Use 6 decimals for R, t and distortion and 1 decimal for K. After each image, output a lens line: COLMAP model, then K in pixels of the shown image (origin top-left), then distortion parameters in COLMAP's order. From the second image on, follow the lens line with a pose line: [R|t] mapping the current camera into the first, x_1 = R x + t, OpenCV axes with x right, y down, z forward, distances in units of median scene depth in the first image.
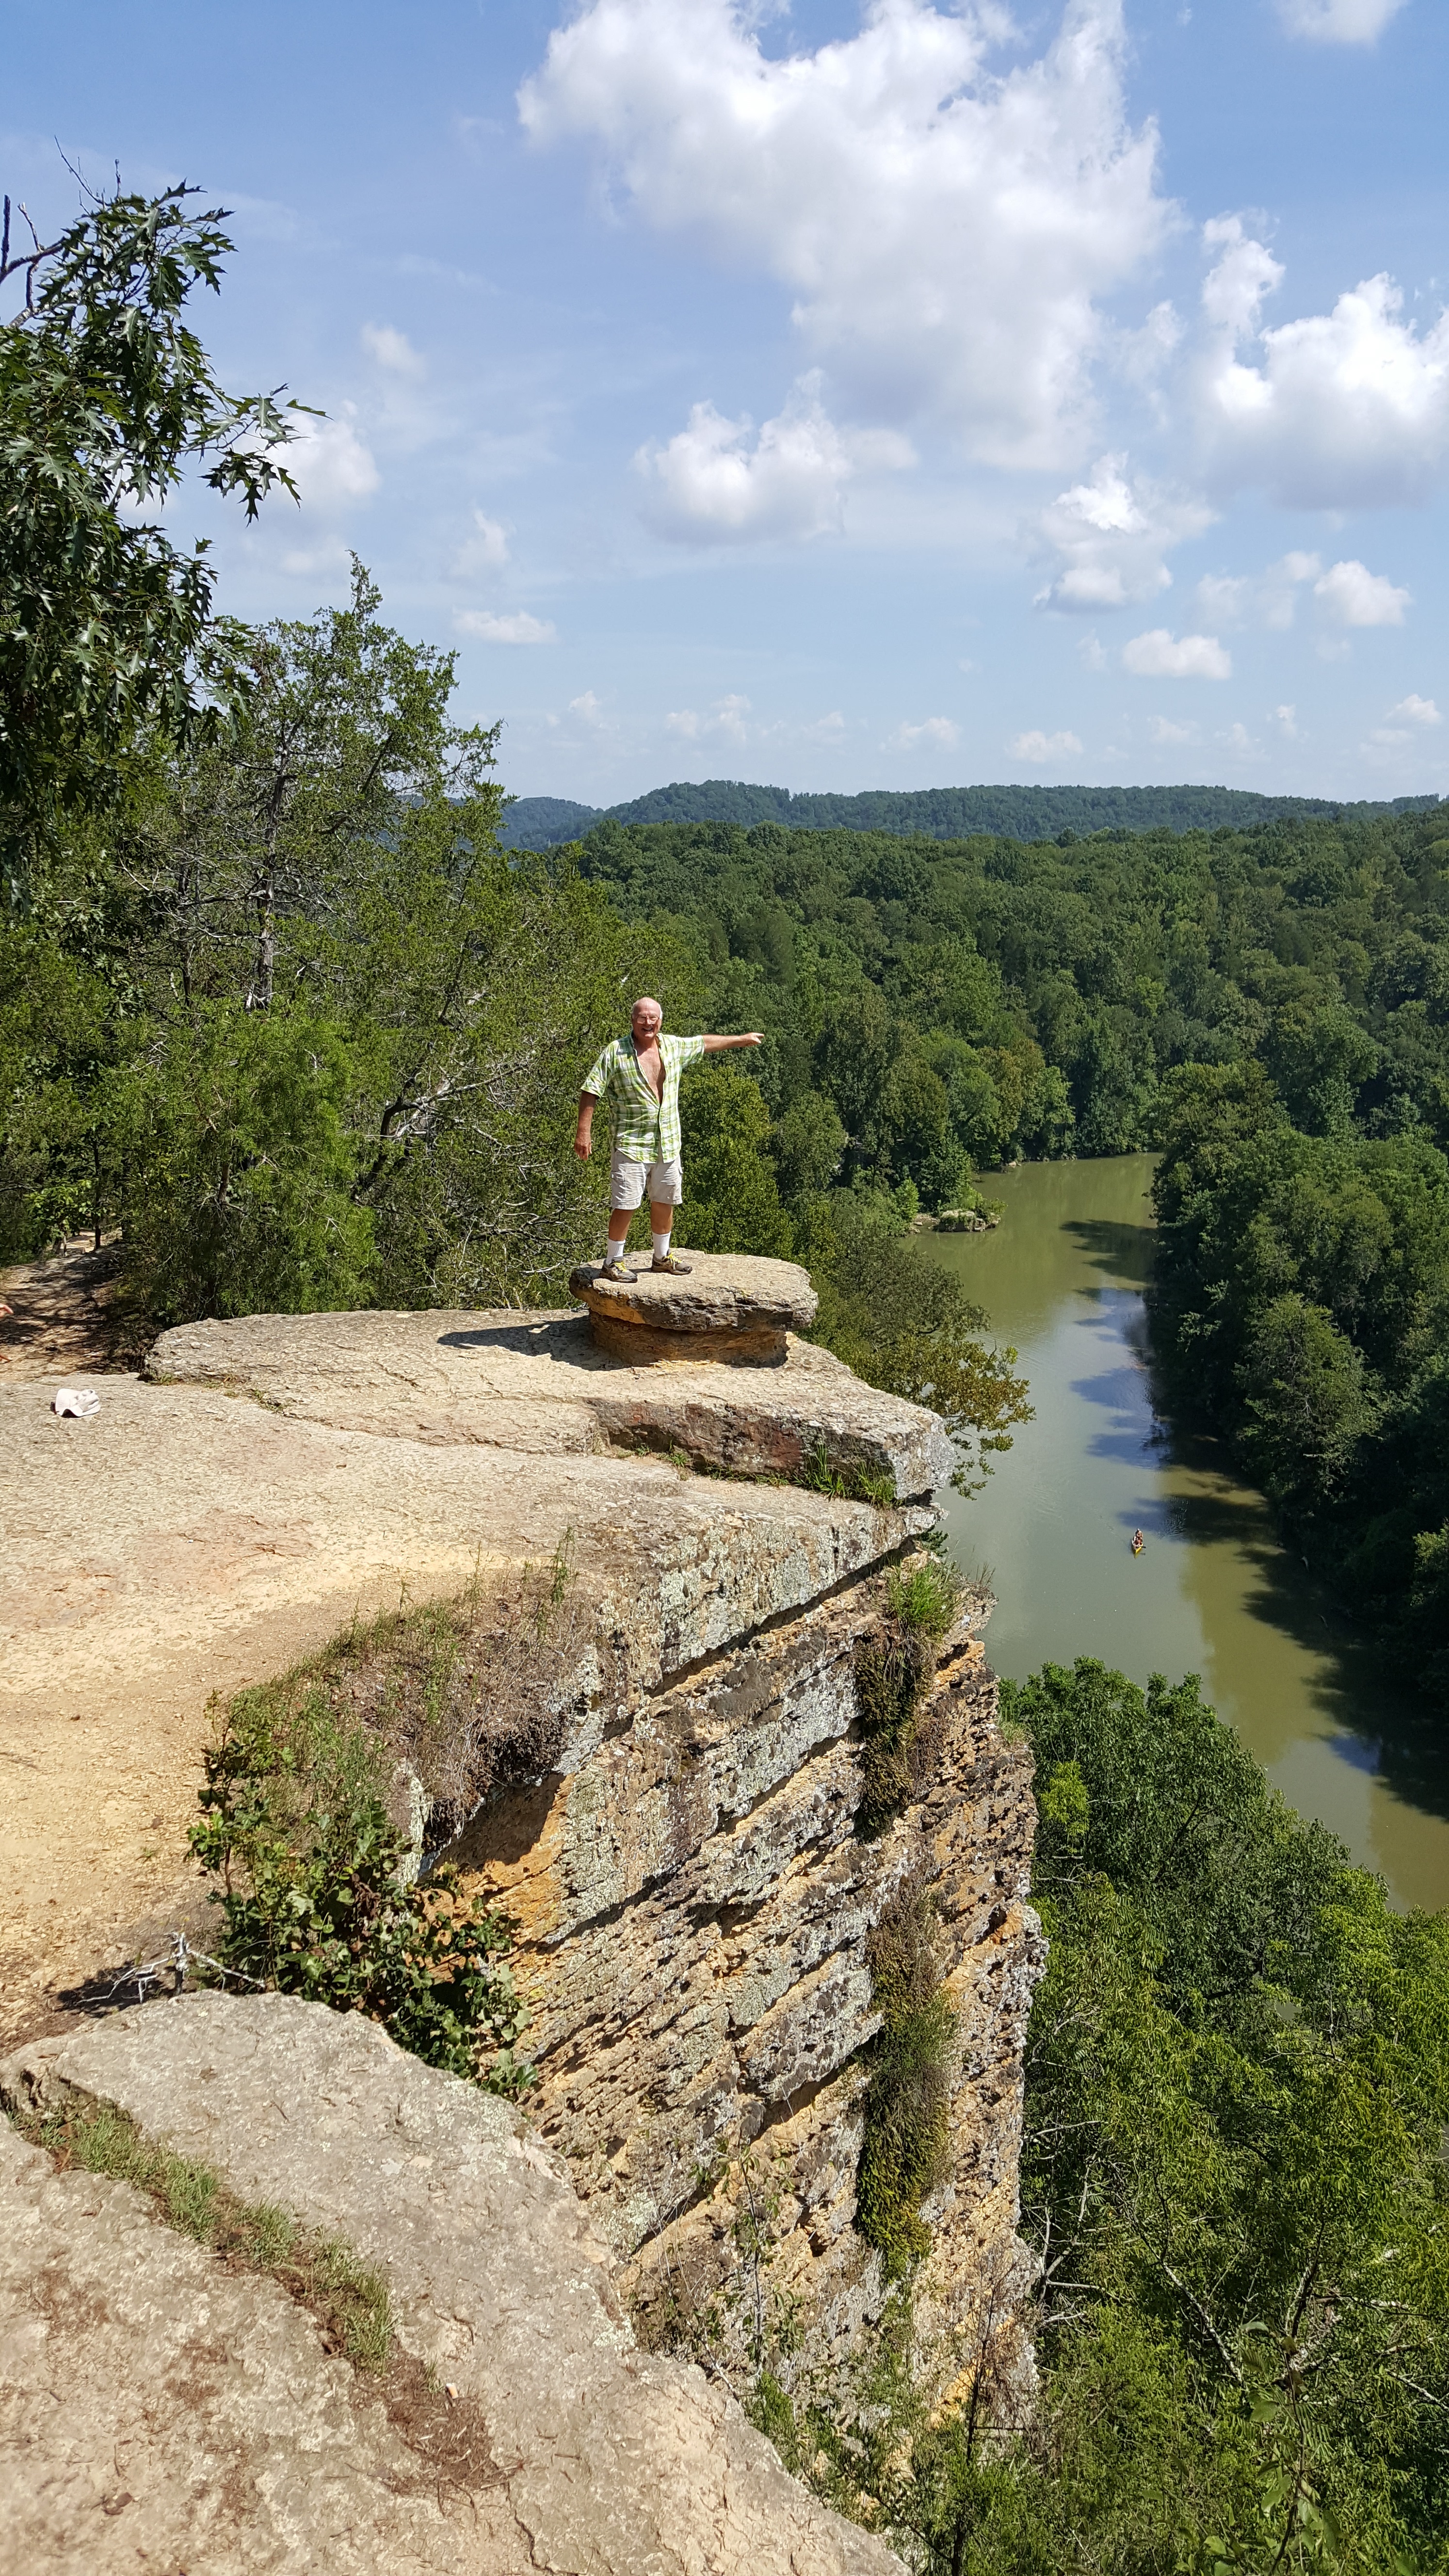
lens RADIAL K [[1907.8, 0, 720.8], [0, 1907.8, 1247.9], [0, 0, 1]] dist [0.177459, -0.322716]
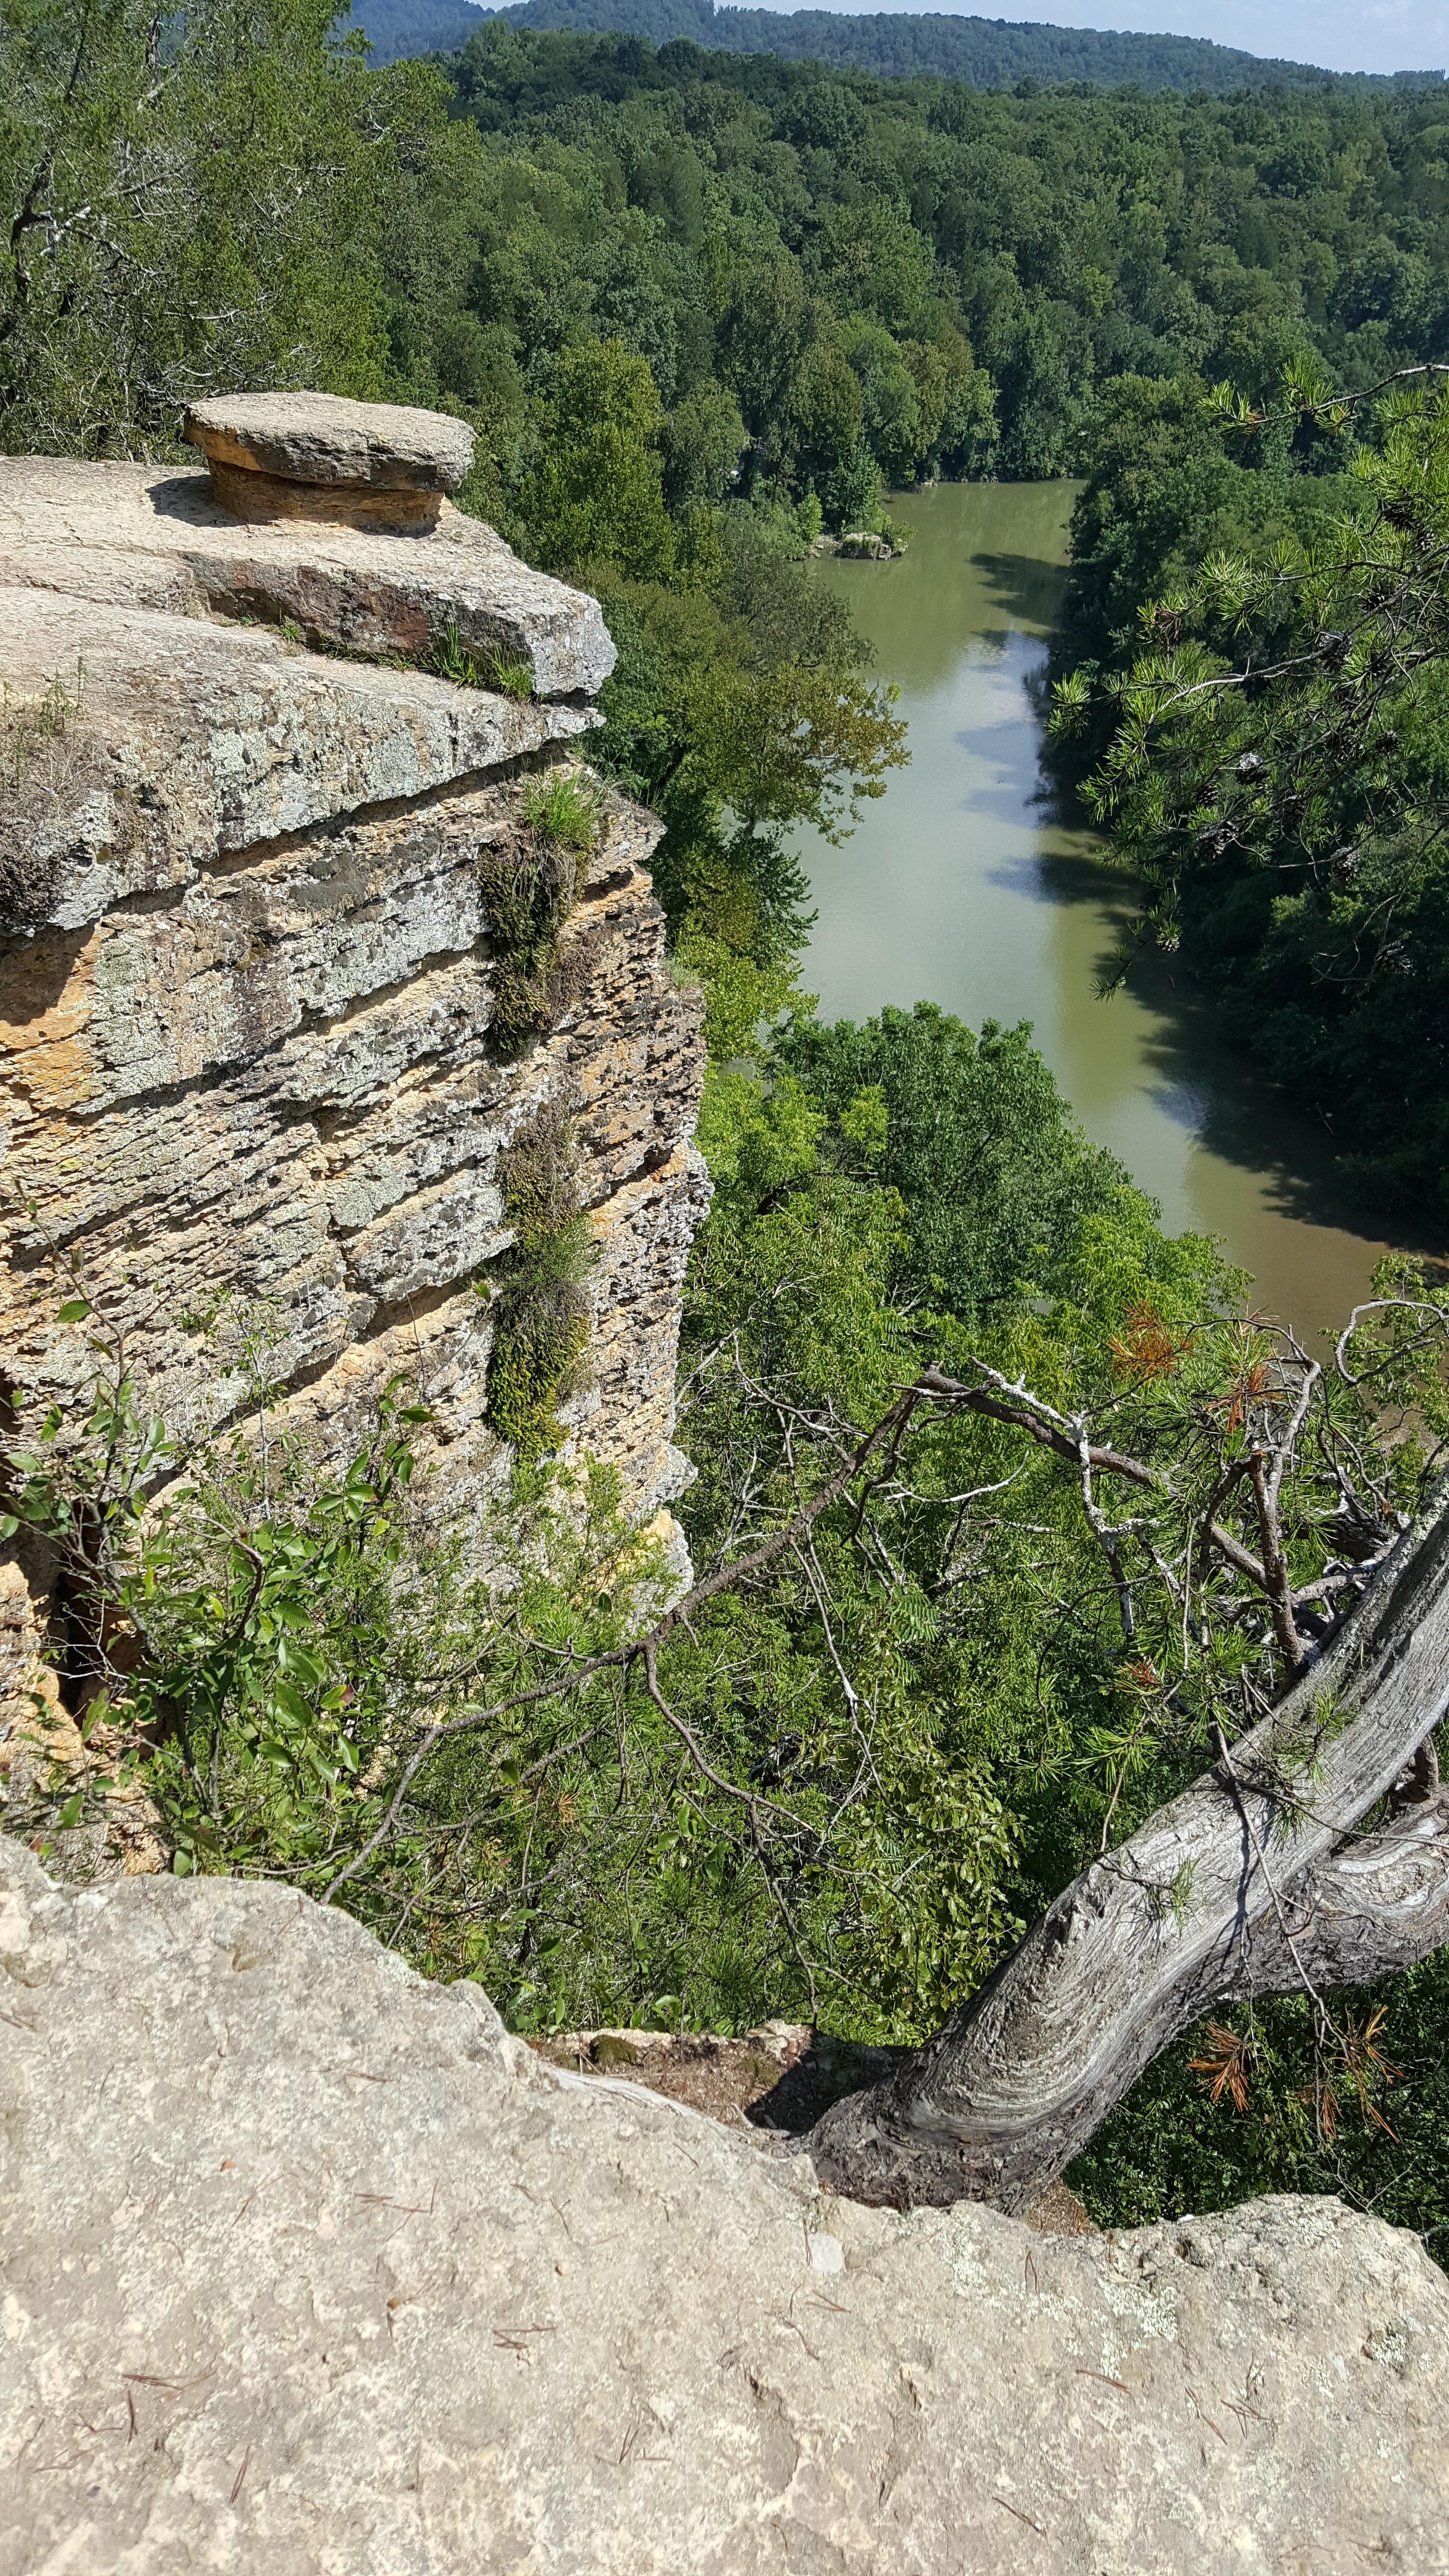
lens RADIAL K [[1907.8, 0, 720.8], [0, 1907.8, 1247.9], [0, 0, 1]] dist [0.177459, -0.322716]
pose [[0.997327, 0.037855, 0.062490, 0.121563], [-0.056142, 0.944427, 0.323891, 0.072828], [-0.046756, -0.326533, 0.944028, 0.059297]]
